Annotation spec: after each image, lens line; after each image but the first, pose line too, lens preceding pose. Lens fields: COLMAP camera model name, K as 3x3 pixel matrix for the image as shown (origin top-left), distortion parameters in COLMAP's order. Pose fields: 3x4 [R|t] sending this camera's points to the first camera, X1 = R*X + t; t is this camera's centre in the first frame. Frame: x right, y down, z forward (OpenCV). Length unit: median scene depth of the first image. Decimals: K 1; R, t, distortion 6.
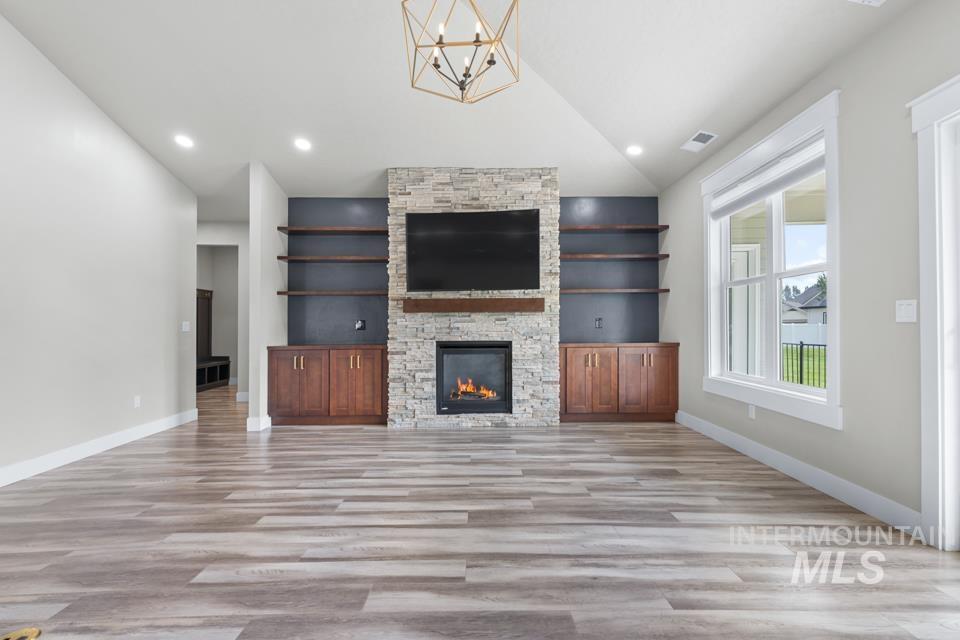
lens RADIAL K [[469.2, 0, 475.3], [0, 469.2, 322.5], [0, 0, 1]] dist [0.040532, -0.001187]
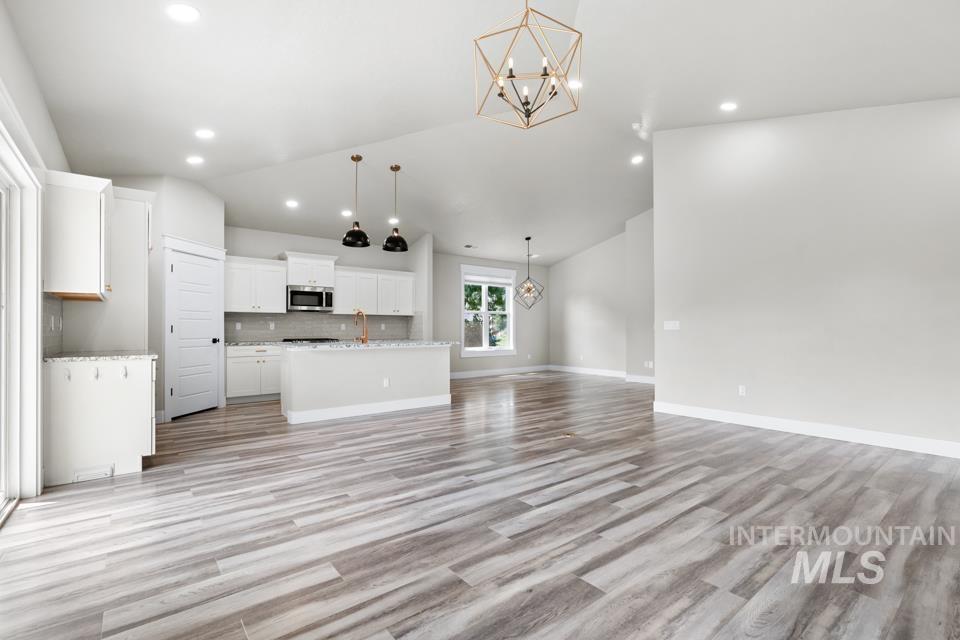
lens RADIAL K [[436.3, 0, 506.2], [0, 436.3, 330.6], [0, 0, 1]] dist [0.002040, 0.000322]
pose [[-0.757841, 0.008379, -0.652386, 0.349077], [0.014373, 0.999889, -0.003854, 0.008248], [0.652281, -0.012298, -0.757877, 0.899430]]
